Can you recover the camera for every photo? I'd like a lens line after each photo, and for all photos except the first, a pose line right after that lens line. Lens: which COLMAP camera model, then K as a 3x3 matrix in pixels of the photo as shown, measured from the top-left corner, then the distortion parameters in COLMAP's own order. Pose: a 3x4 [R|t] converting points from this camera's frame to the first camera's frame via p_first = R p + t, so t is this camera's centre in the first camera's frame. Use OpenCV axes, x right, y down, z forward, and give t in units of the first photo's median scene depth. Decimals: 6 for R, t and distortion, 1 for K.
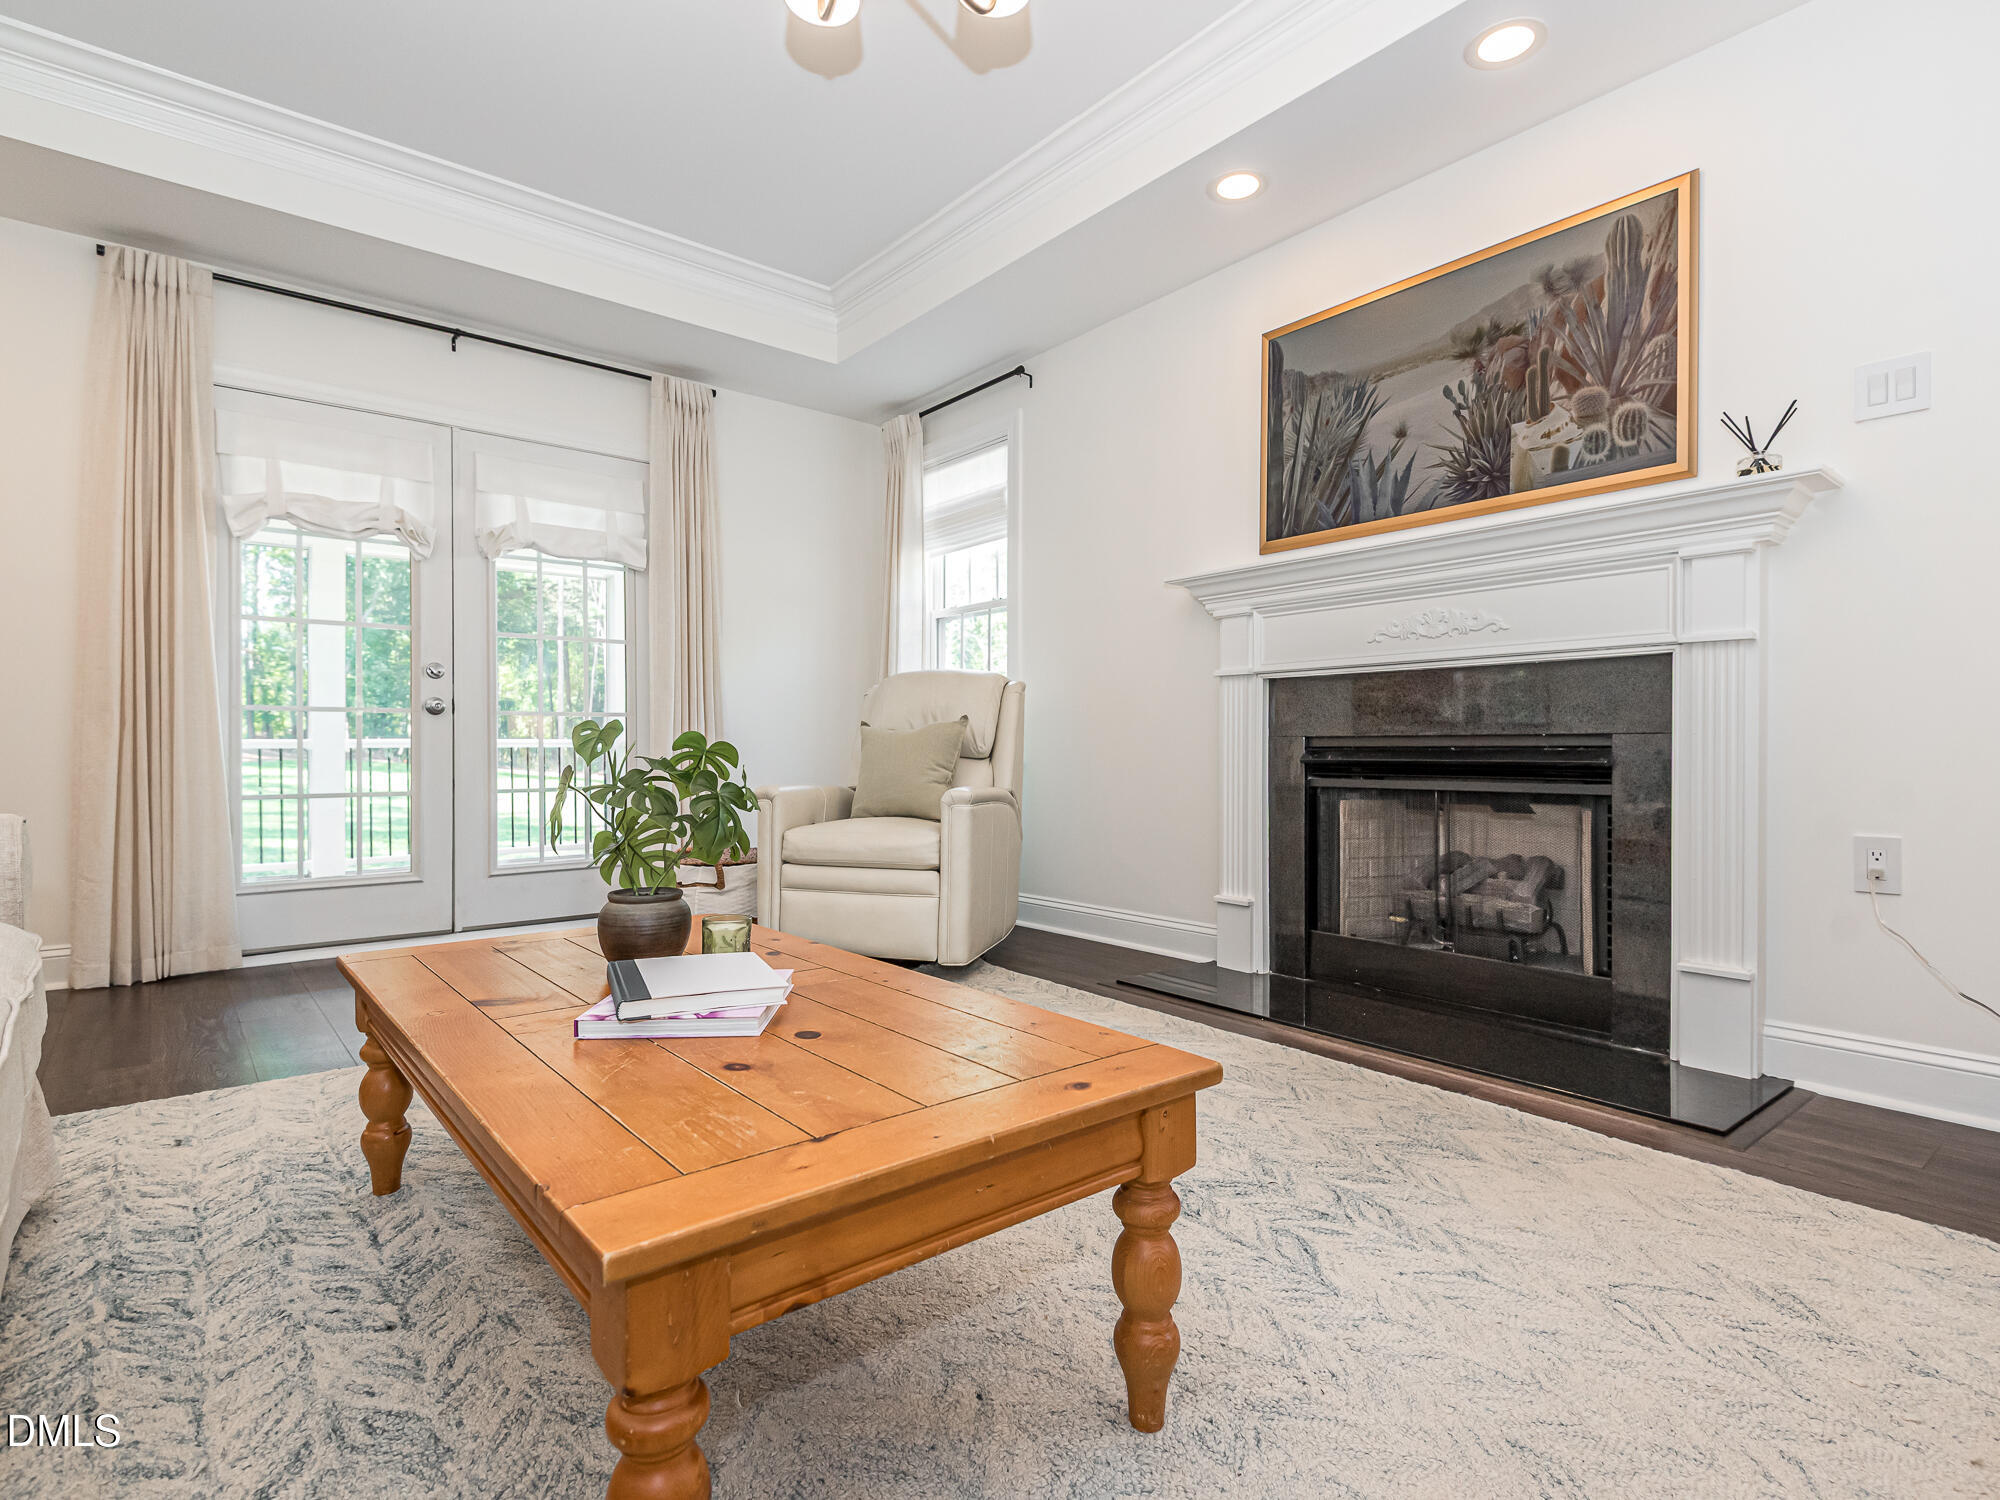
lens RADIAL K [[1037.5, 0, 1011.3], [0, 1037.5, 750.3], [0, 0, 1]] dist [0.026785, -0.017376]
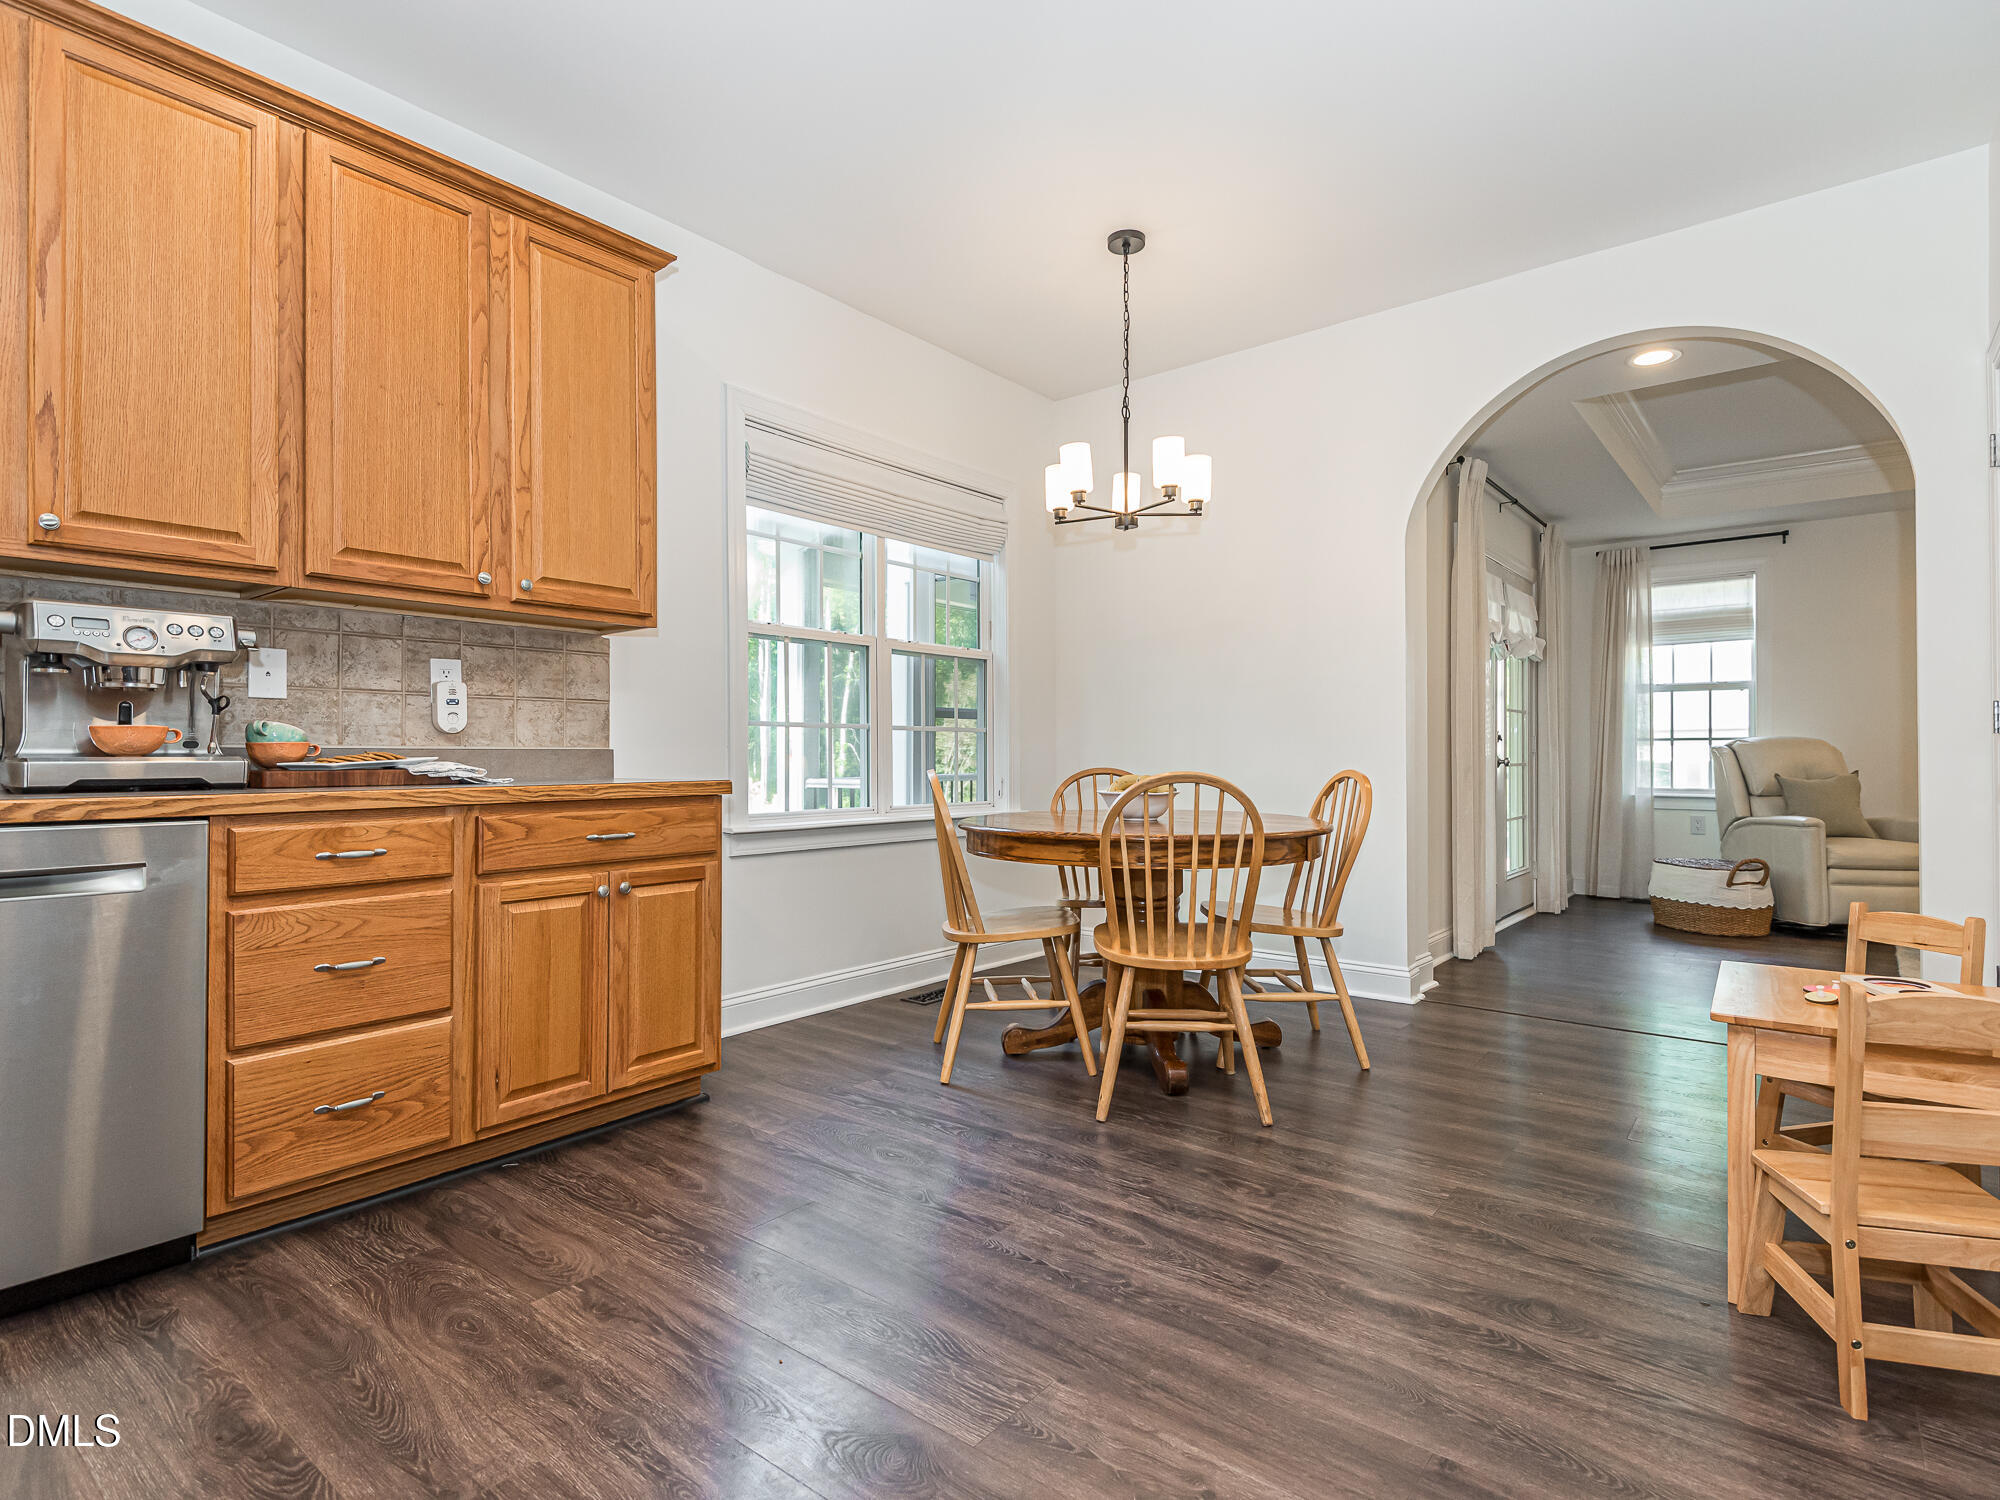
lens RADIAL K [[1037.5, 0, 997.5], [0, 1037.5, 746.3], [0, 0, 1]] dist [0.026785, -0.017376]
pose [[0.979645, 0.003721, 0.200703, -2.091202], [-0.002387, 0.999973, -0.006888, -0.071563], [-0.200724, 0.006269, 0.979628, -0.340226]]
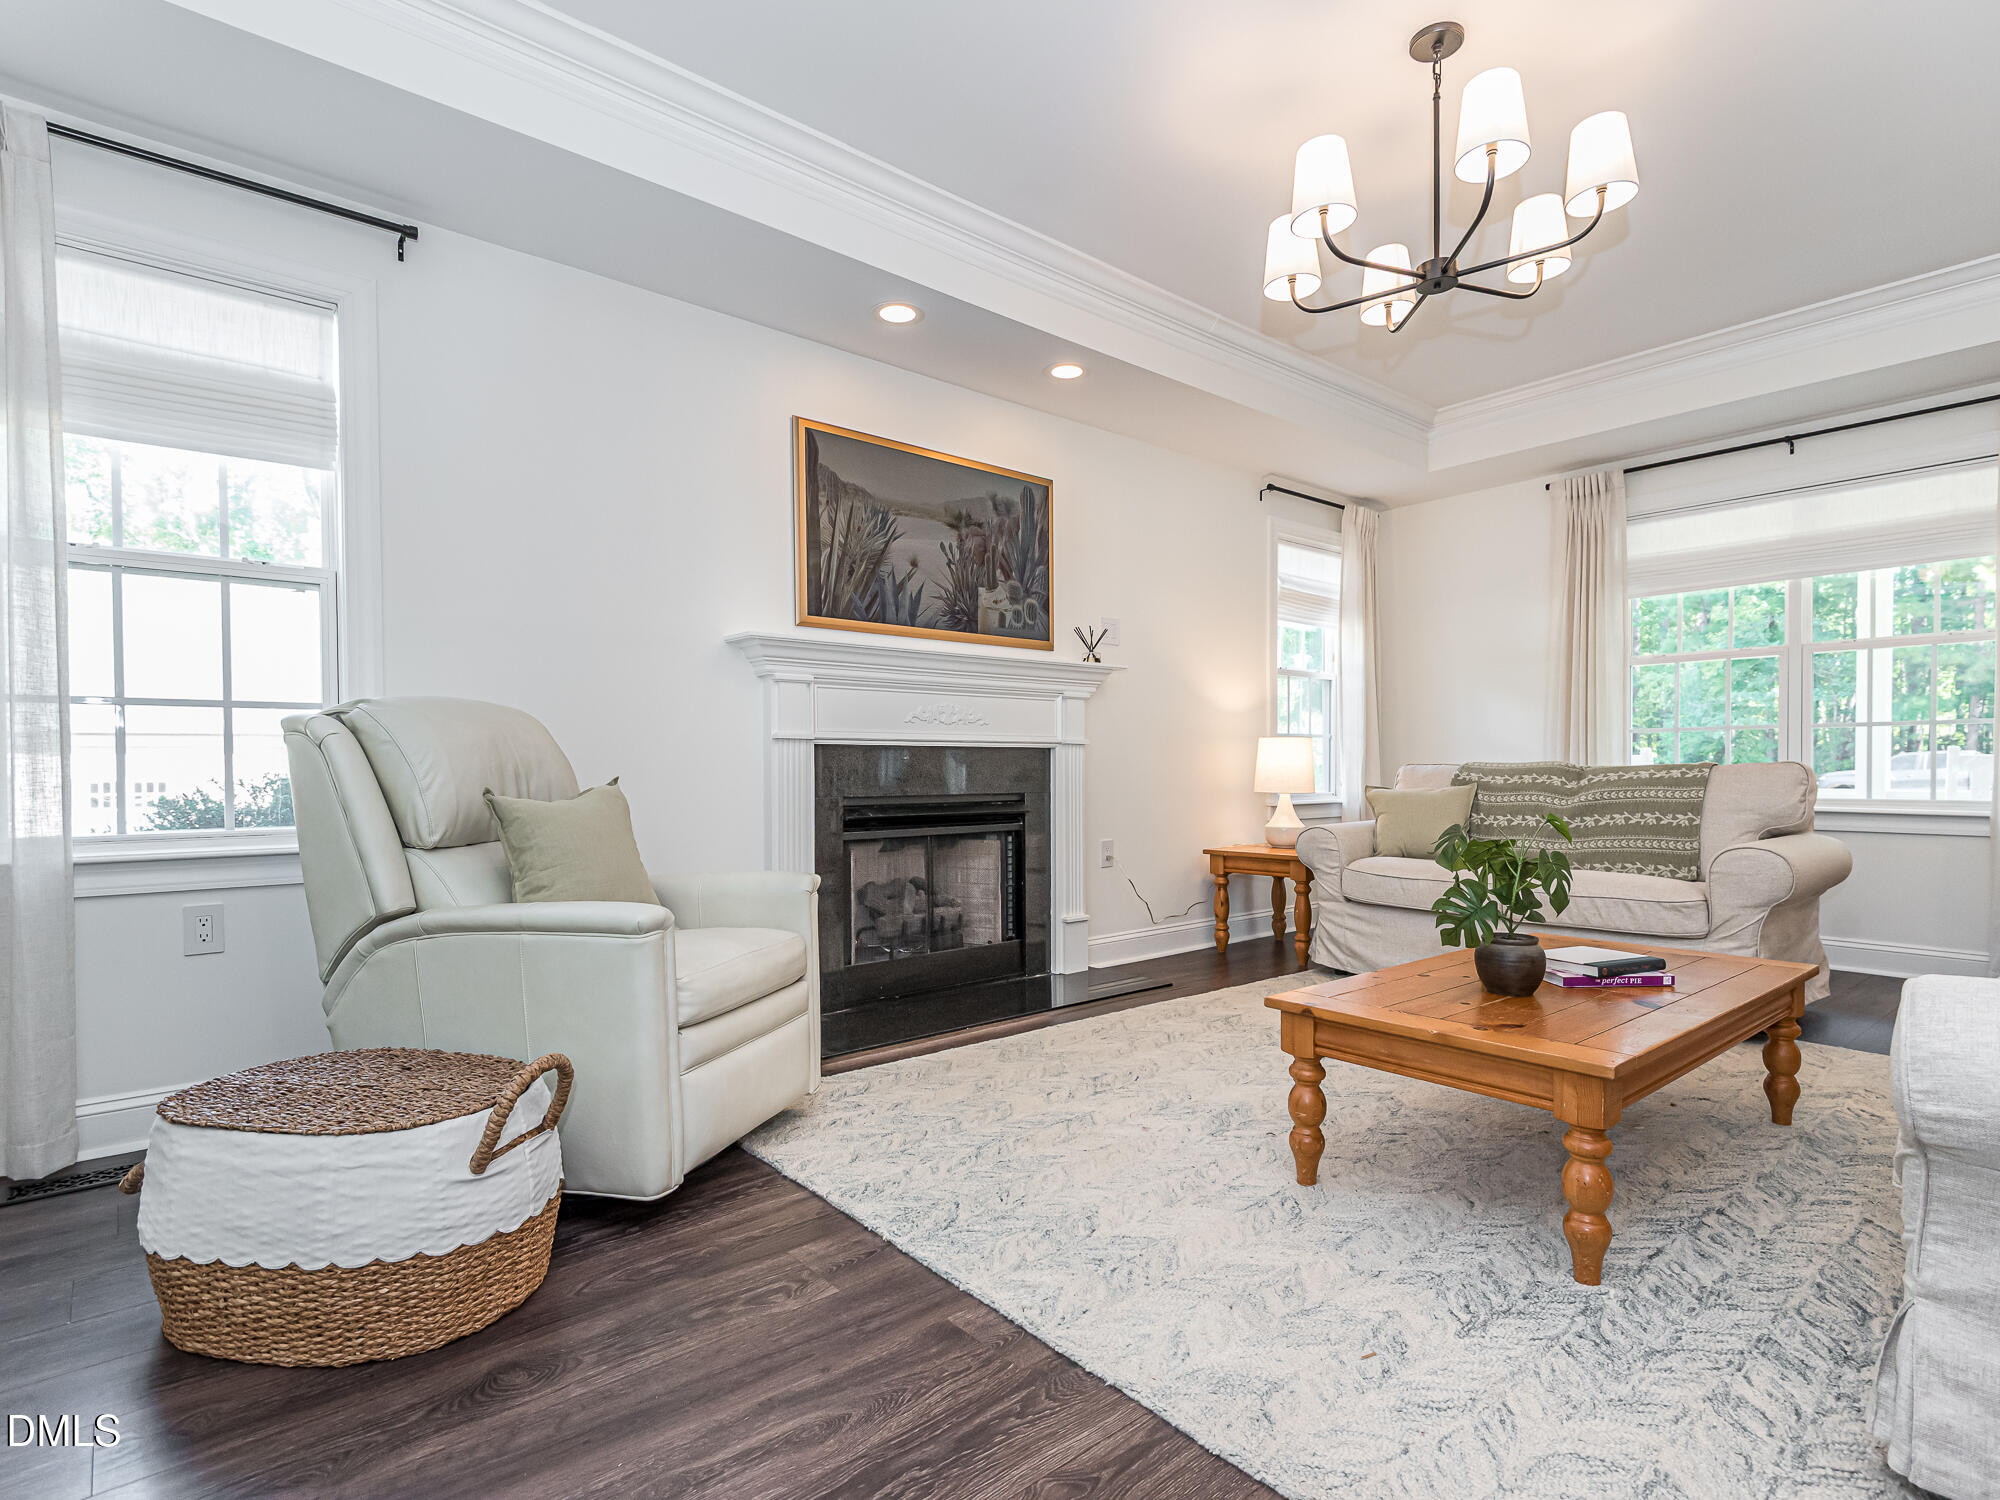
lens RADIAL K [[1037.5, 0, 990.3], [0, 1037.5, 787.1], [0, 0, 1]] dist [0.026785, -0.017376]
pose [[-0.022092, -0.019680, 0.999562, -0.988952], [-0.000239, 0.999806, 0.019680, -0.053286], [-0.999756, 0.000196, -0.022092, 0.991374]]
